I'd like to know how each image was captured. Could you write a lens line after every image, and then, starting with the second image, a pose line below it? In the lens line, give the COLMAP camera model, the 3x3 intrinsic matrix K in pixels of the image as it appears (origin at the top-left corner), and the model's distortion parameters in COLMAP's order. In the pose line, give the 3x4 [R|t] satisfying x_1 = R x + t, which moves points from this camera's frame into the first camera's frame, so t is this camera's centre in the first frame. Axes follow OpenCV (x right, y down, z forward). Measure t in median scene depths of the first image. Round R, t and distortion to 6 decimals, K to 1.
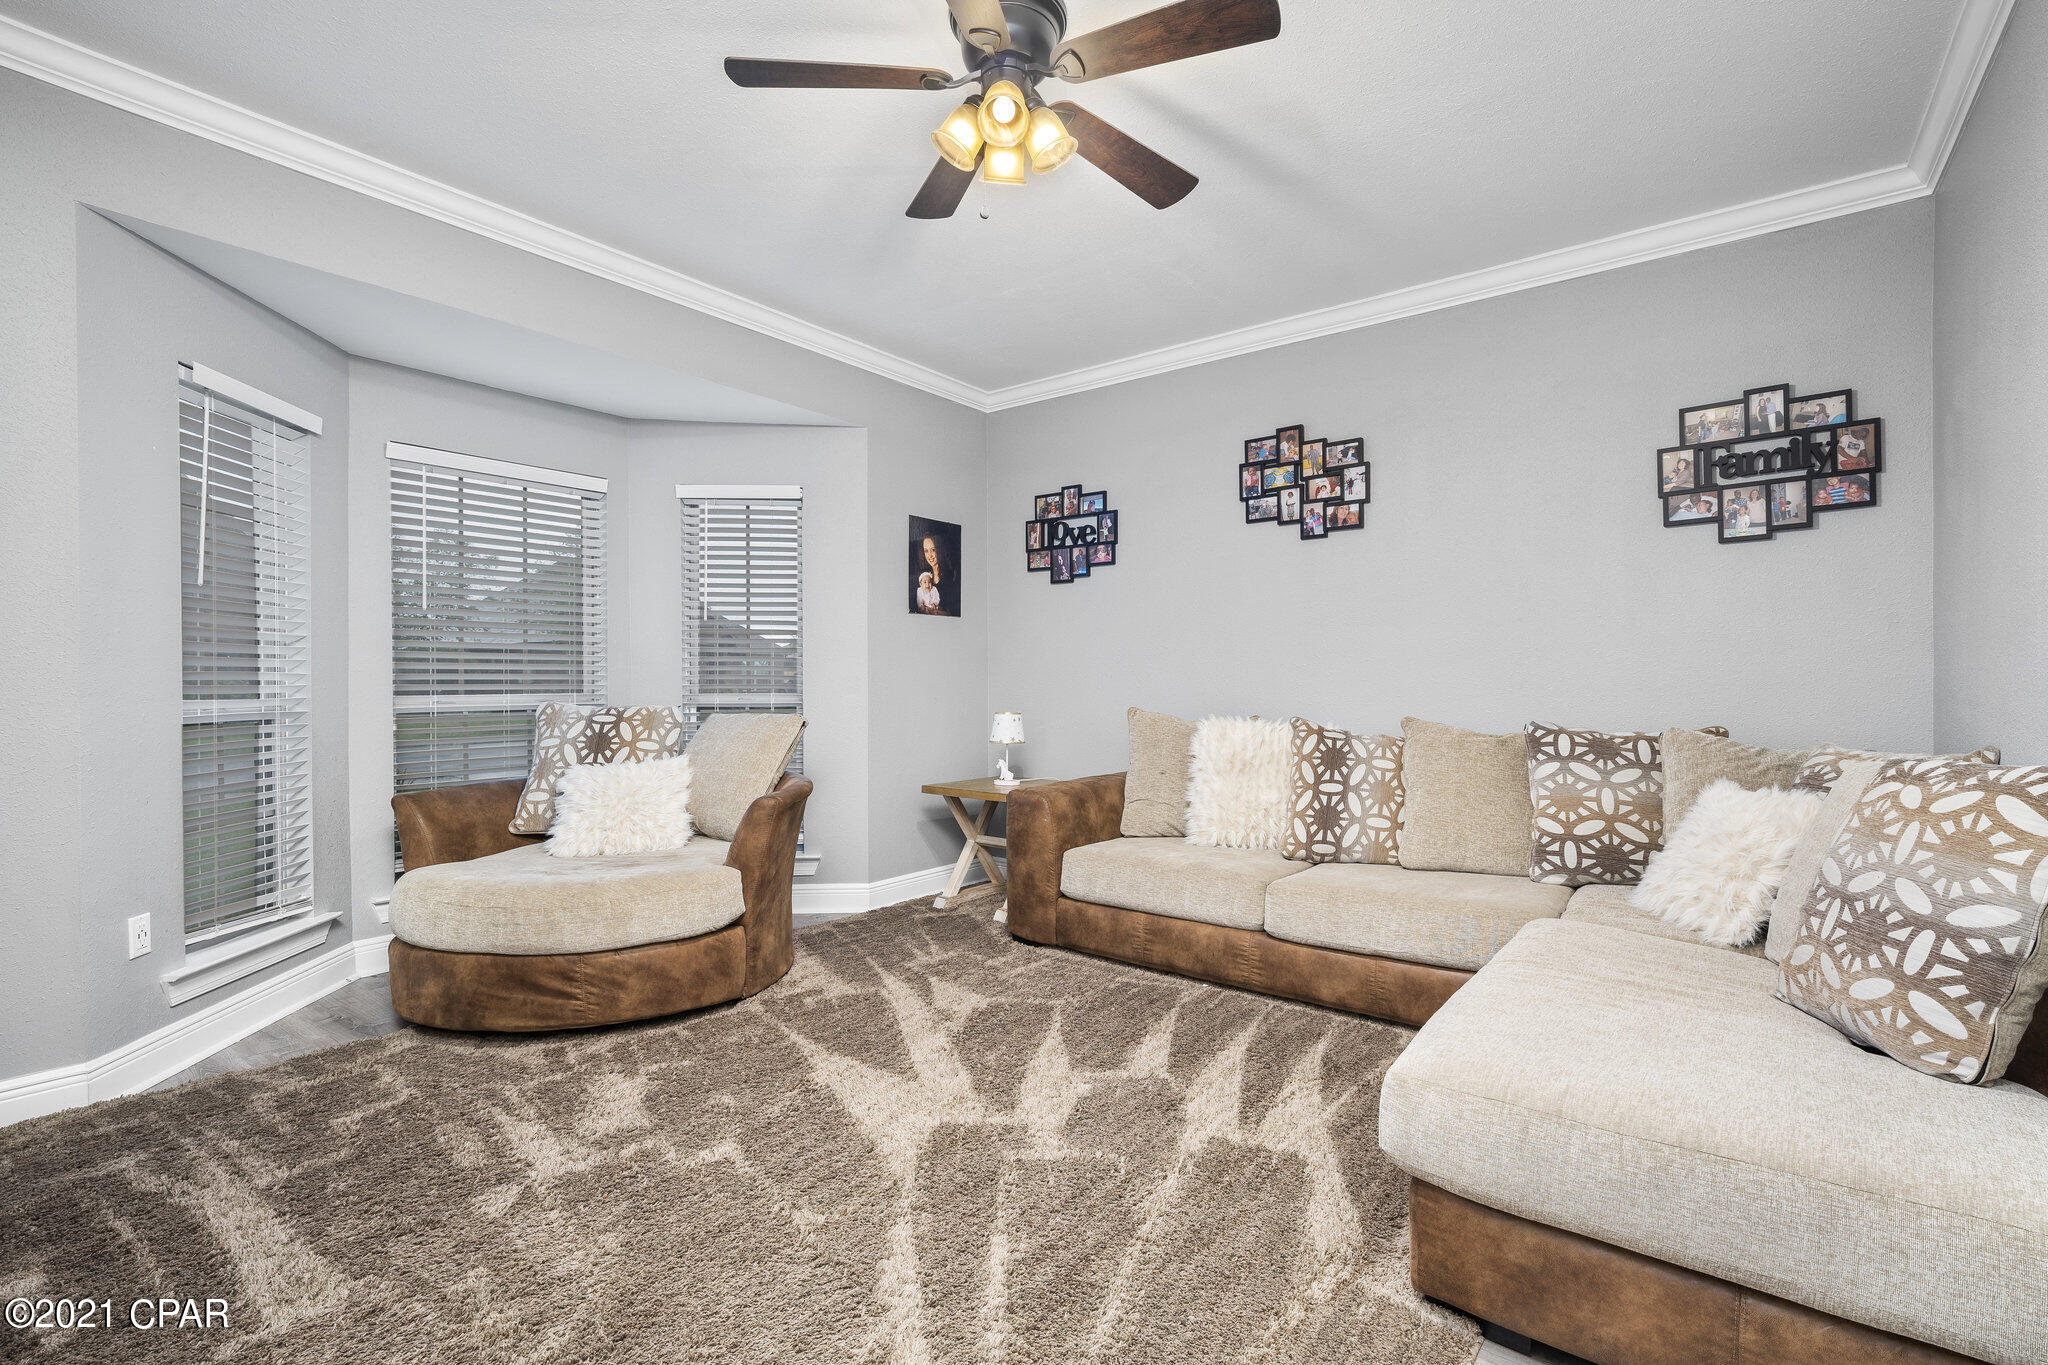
lens RADIAL K [[931.8, 0, 1024.9], [0, 931.8, 687.8], [0, 0, 1]] dist [0.001135, 0.000297]
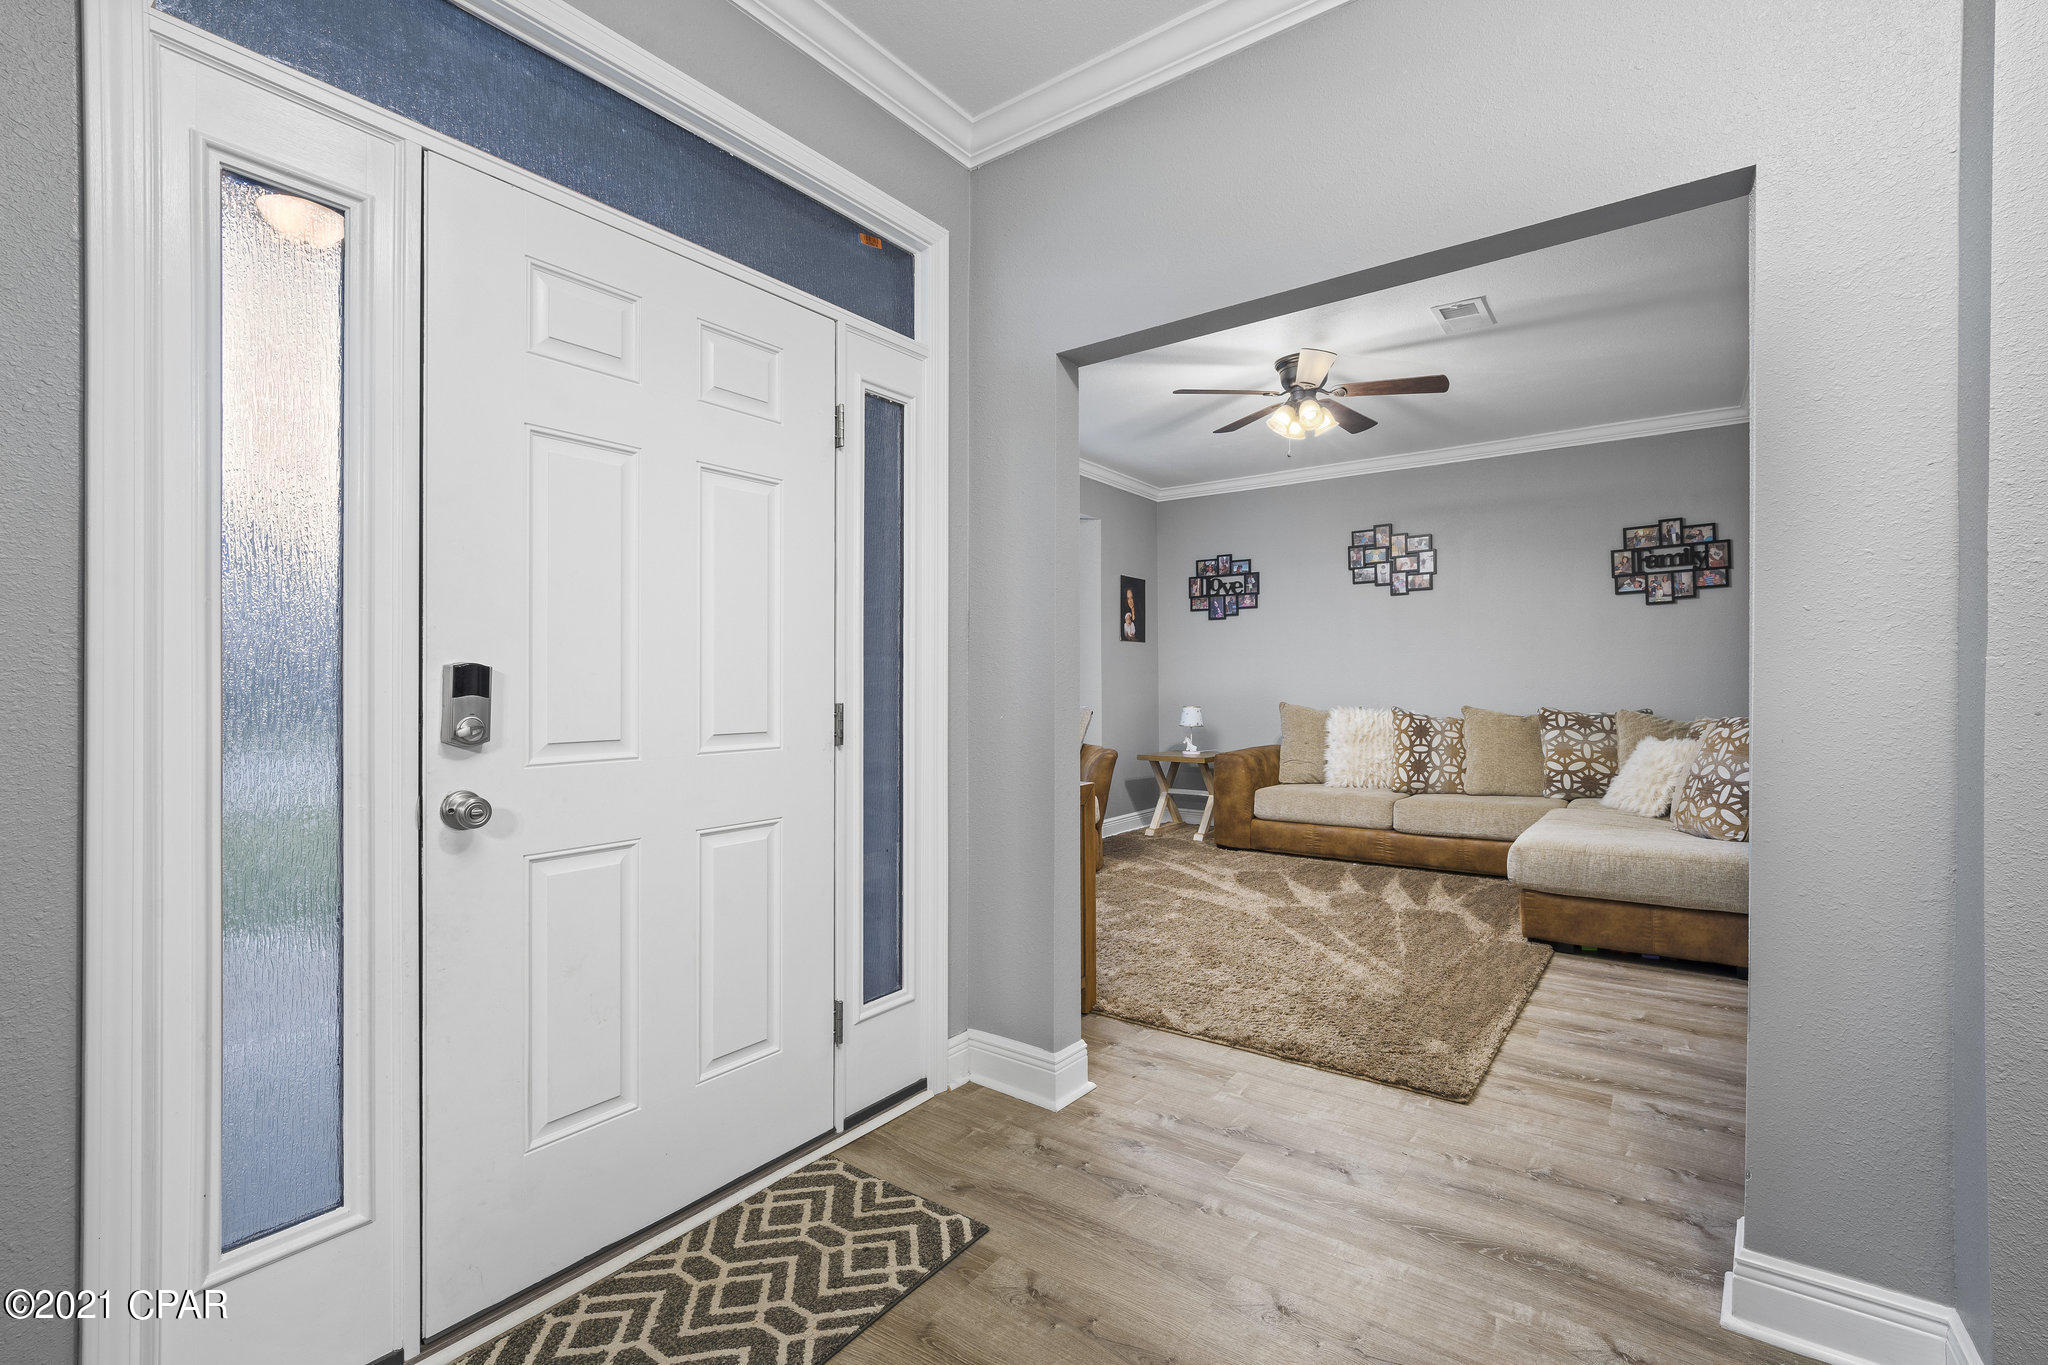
lens RADIAL K [[913.6, 0, 1024.0], [0, 913.6, 682.5], [0, 0, 1]] dist [-0.000110, -0.000018]
pose [[0.999406, -0.004995, 0.034090, -0.444256], [0.005407, 0.999913, -0.012002, 0.005142], [-0.034027, 0.012179, 0.999347, -0.619090]]
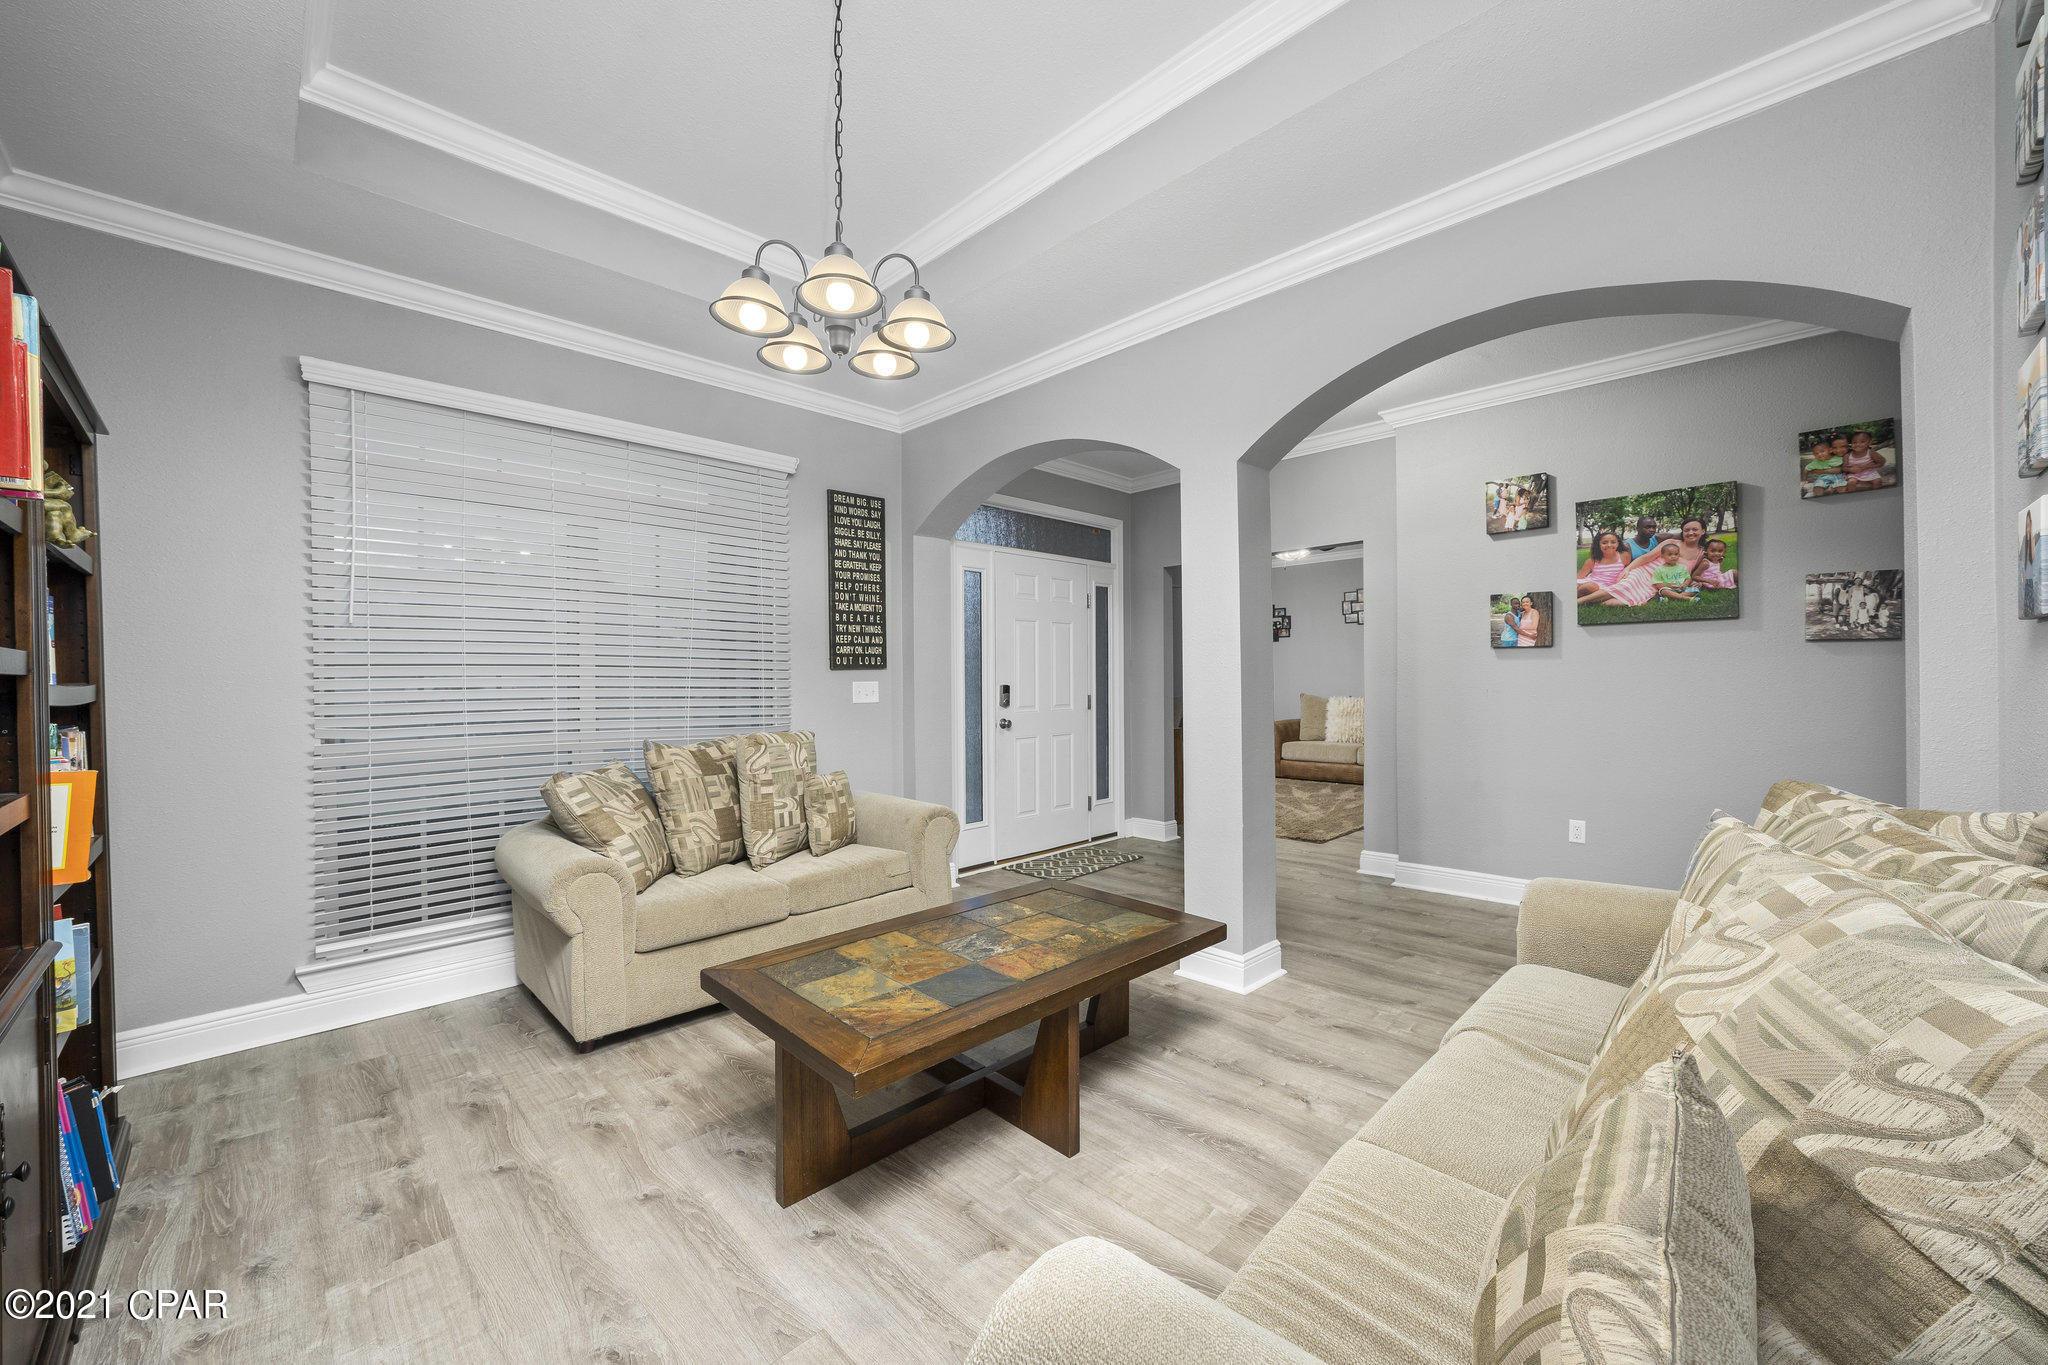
lens RADIAL K [[830.0, 0, 1029.7], [0, 830.0, 681.9], [0, 0, 1]] dist [-0.007917, 0.000180]
pose [[0.994643, -0.016680, -0.102019, -0.500131], [0.015554, 0.999809, -0.011827, 0.003882], [0.102197, 0.010177, 0.994712, -1.721719]]
